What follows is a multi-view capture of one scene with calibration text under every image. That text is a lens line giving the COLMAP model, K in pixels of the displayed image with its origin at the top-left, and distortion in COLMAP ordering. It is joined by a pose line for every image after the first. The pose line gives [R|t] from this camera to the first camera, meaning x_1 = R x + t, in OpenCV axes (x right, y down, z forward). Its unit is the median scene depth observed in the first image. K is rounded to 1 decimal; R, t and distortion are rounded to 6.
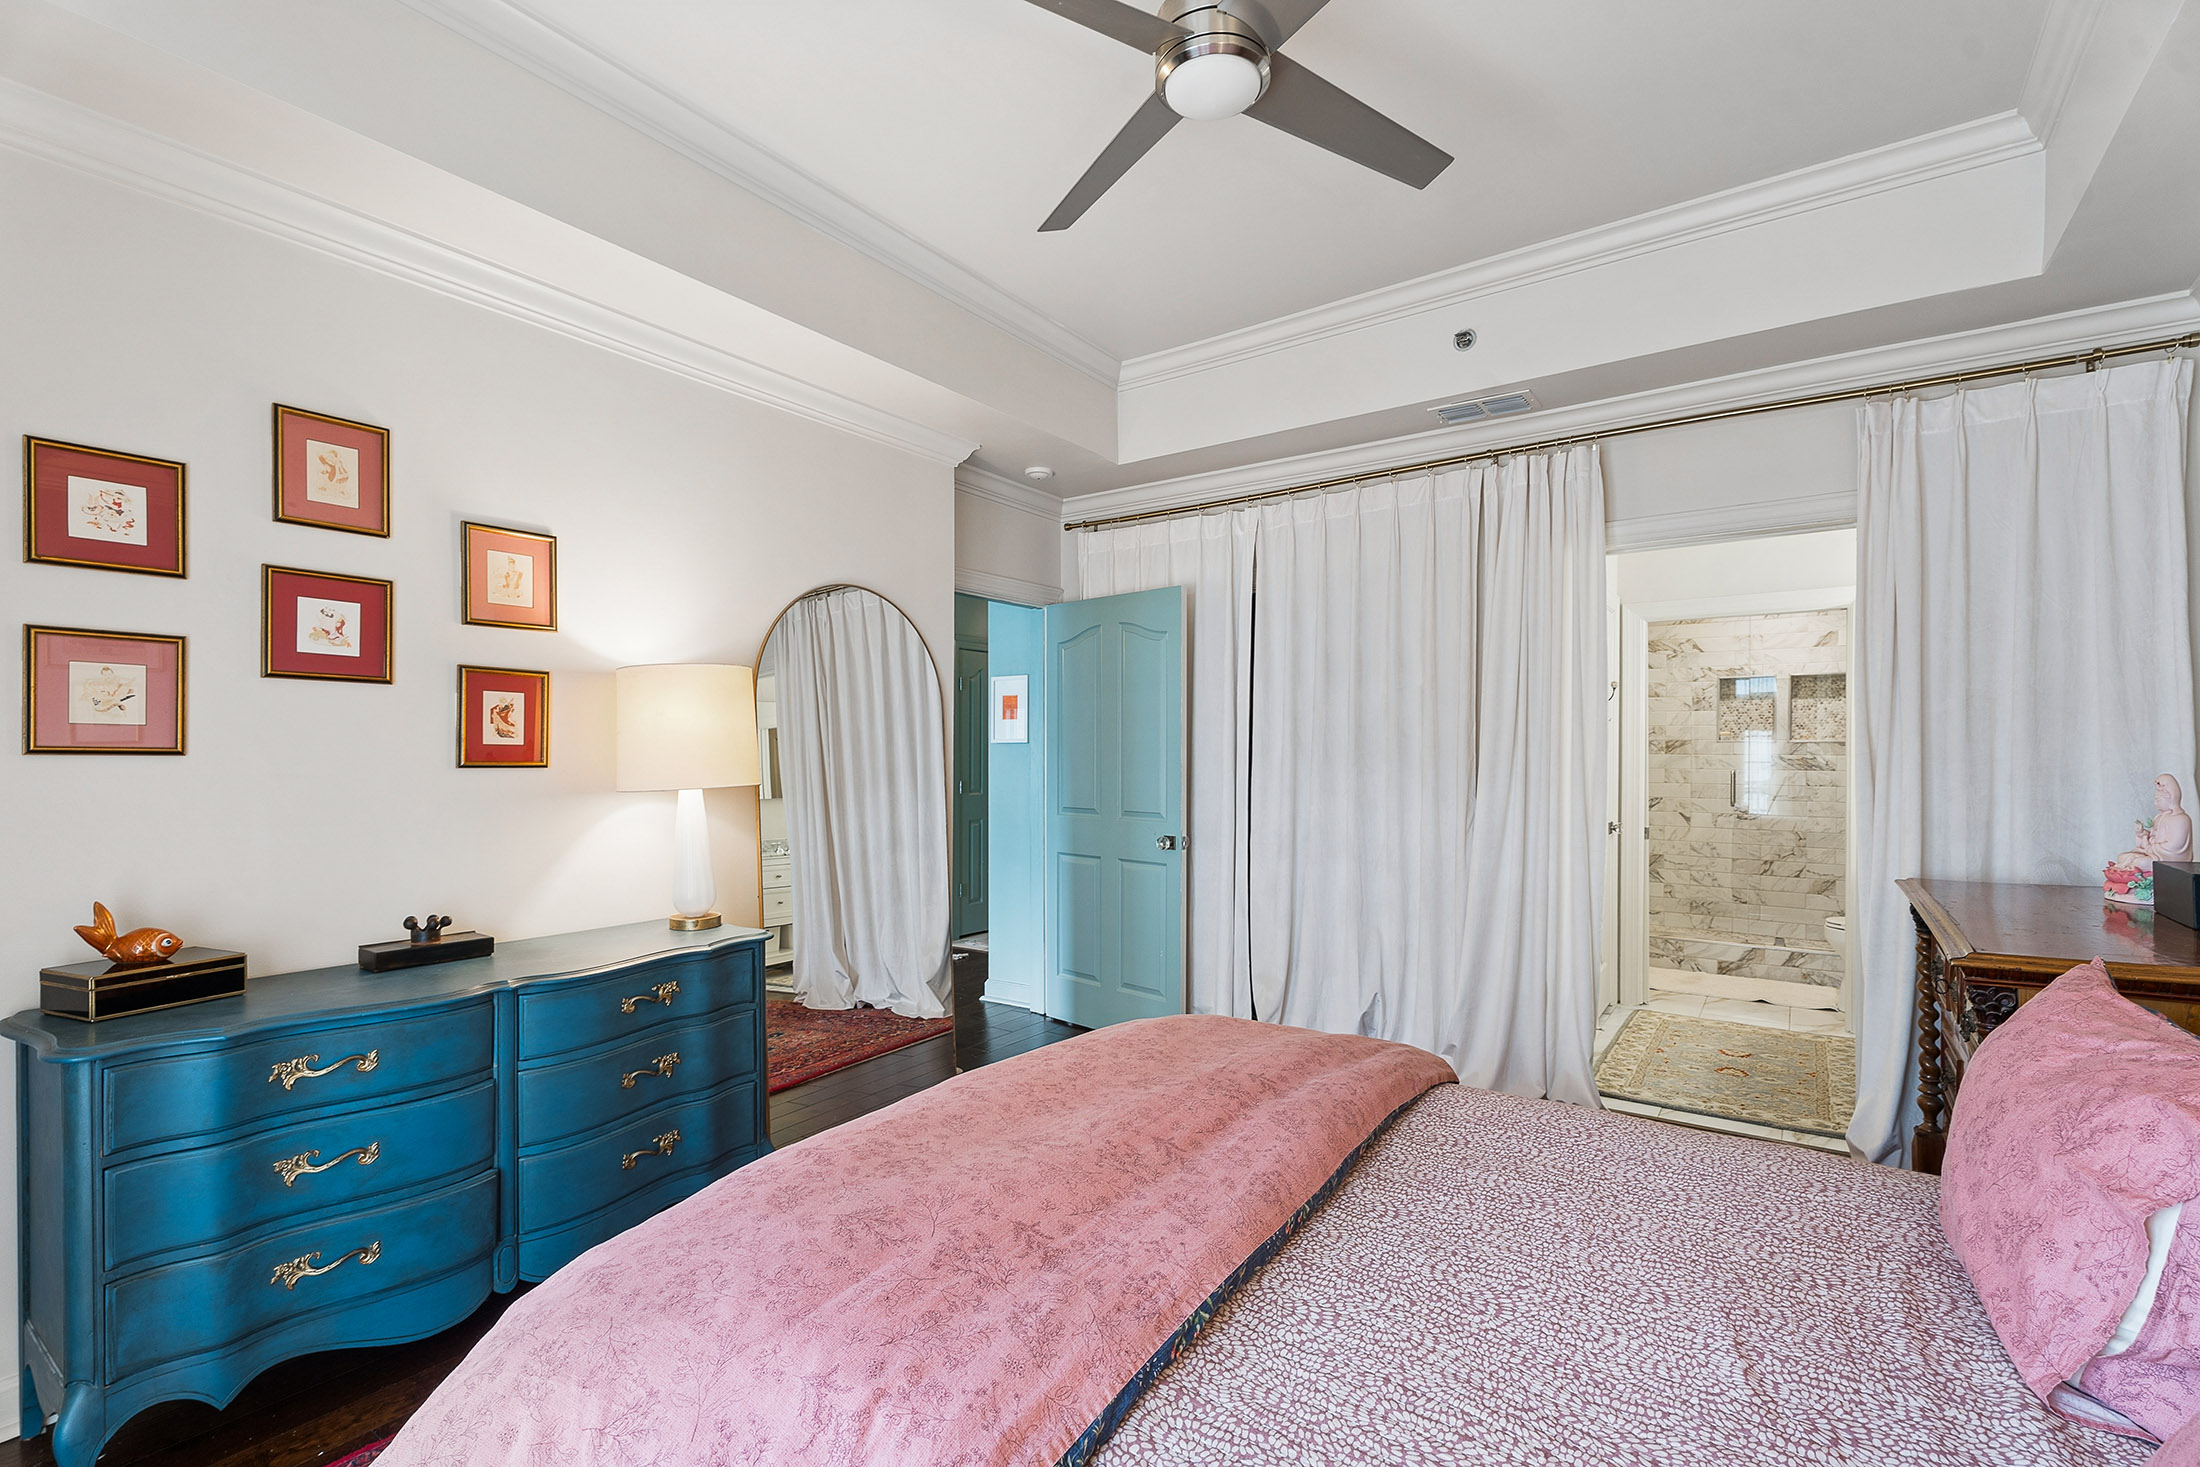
lens RADIAL K [[982.8, 0, 1087.6], [0, 982.8, 754.6], [0, 0, 1]] dist [-0.002708, 0.000046]
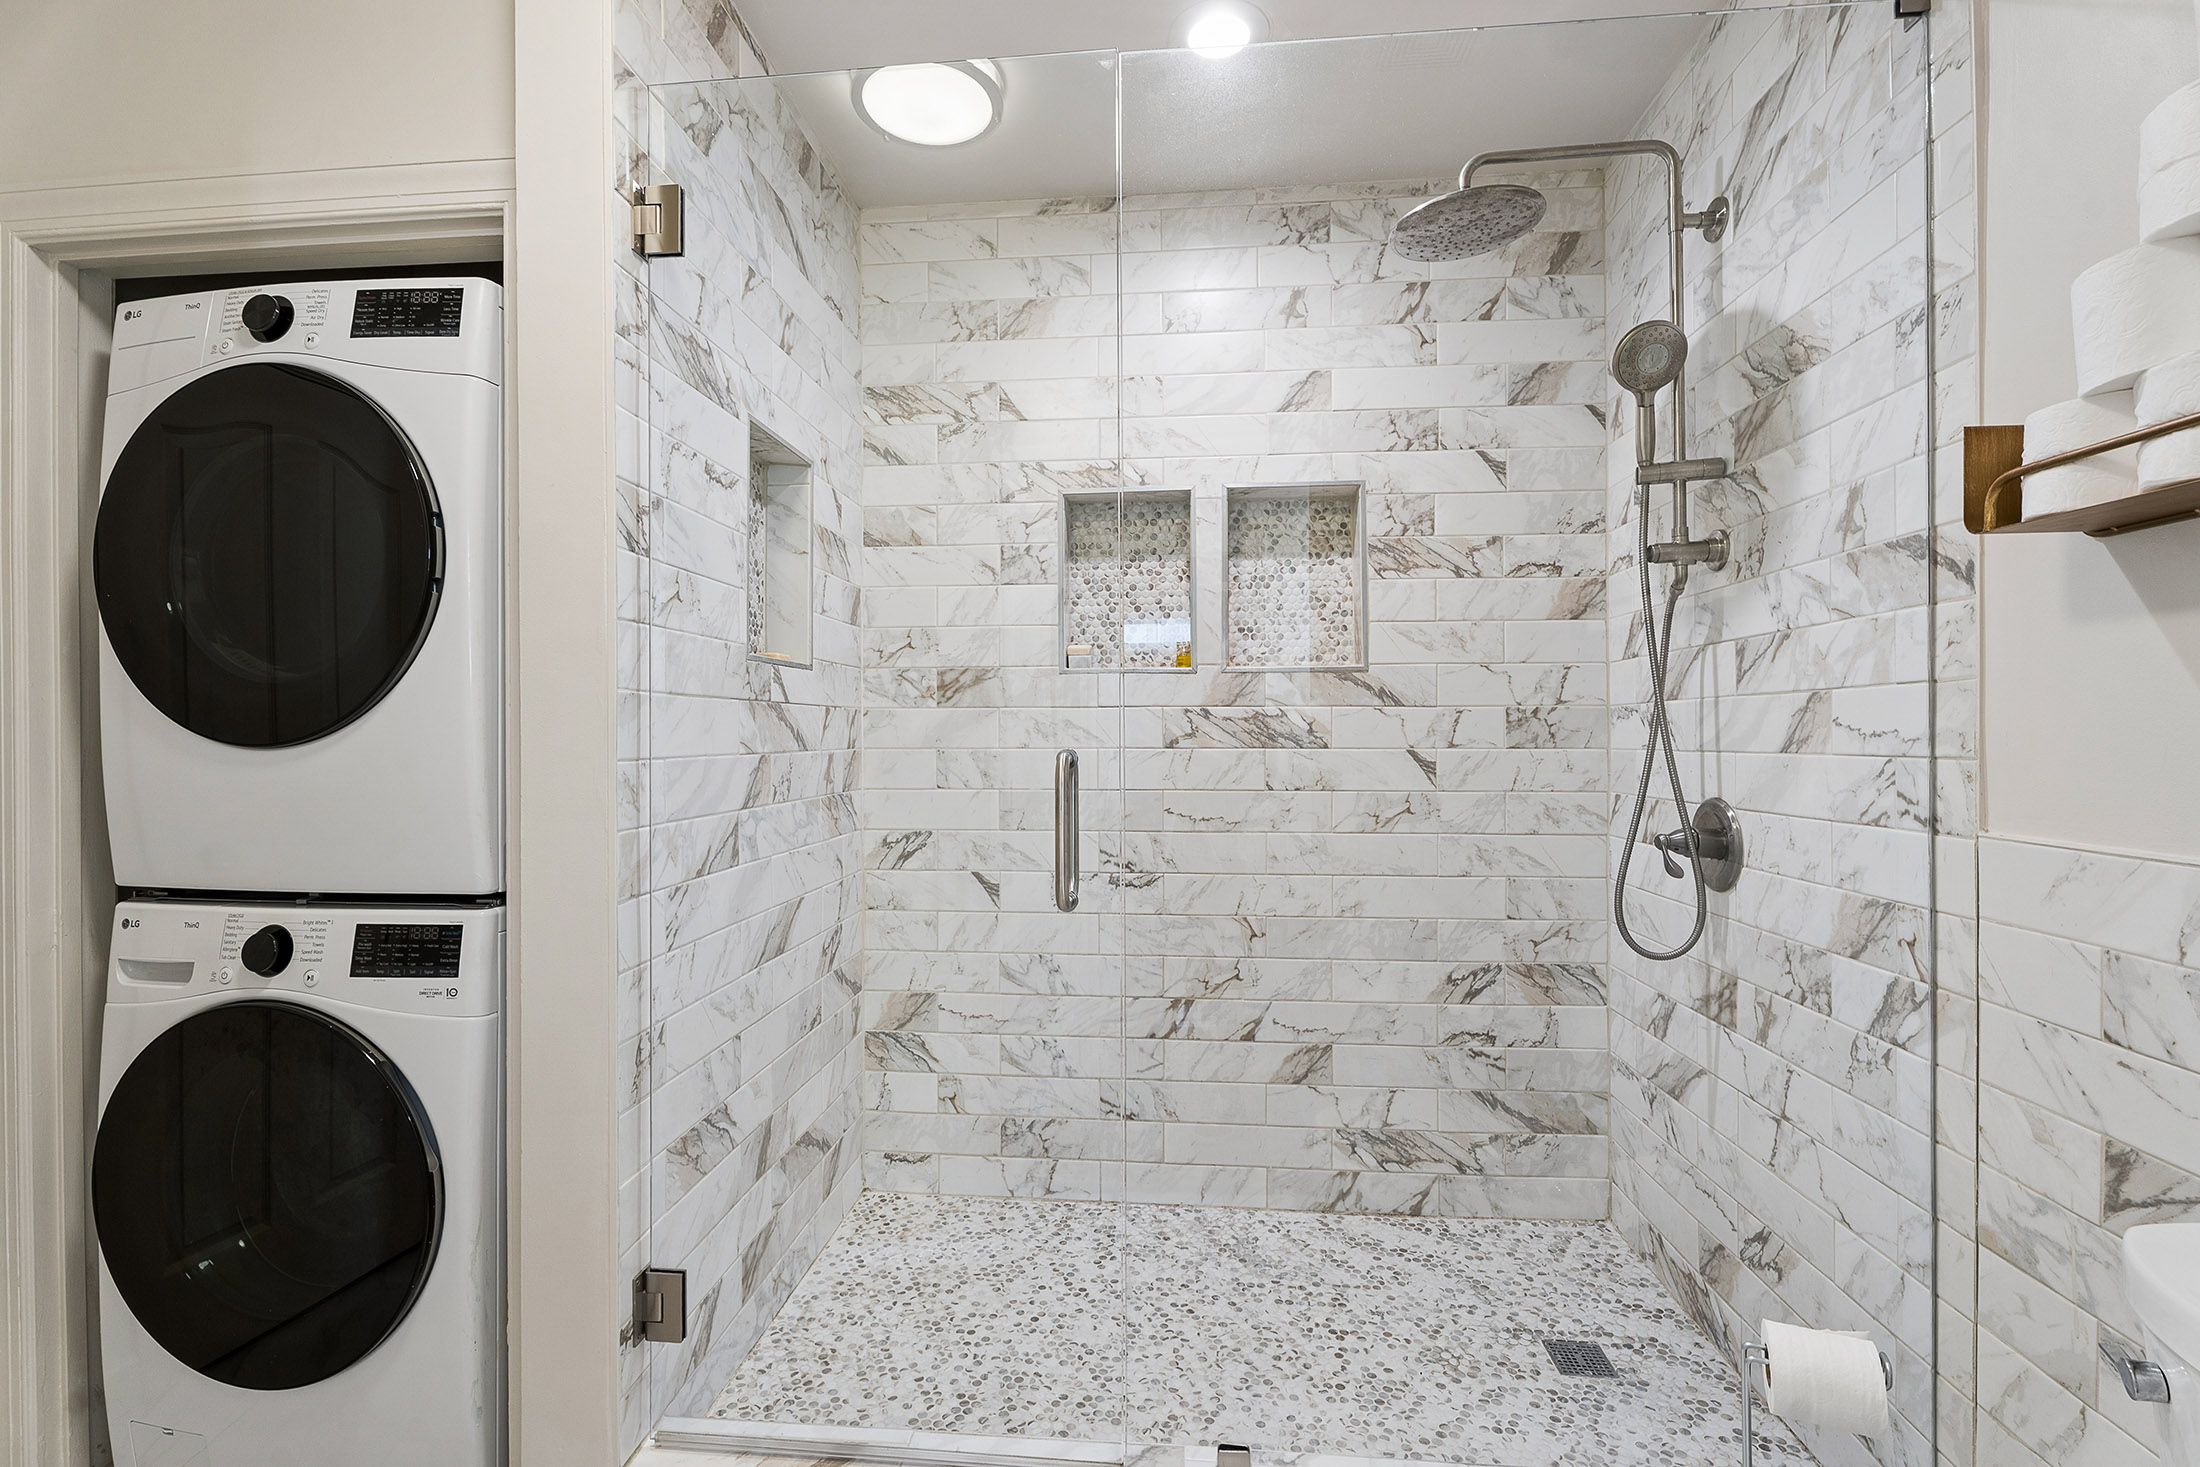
lens RADIAL K [[982.8, 0, 1101.1], [0, 982.8, 731.8], [0, 0, 1]] dist [-0.002708, 0.000046]
pose [[0.862172, -0.007410, 0.506562, 0.469770], [0.010114, 0.999946, -0.002586, 0.009866], [-0.506515, 0.007353, 0.862200, 0.679536]]
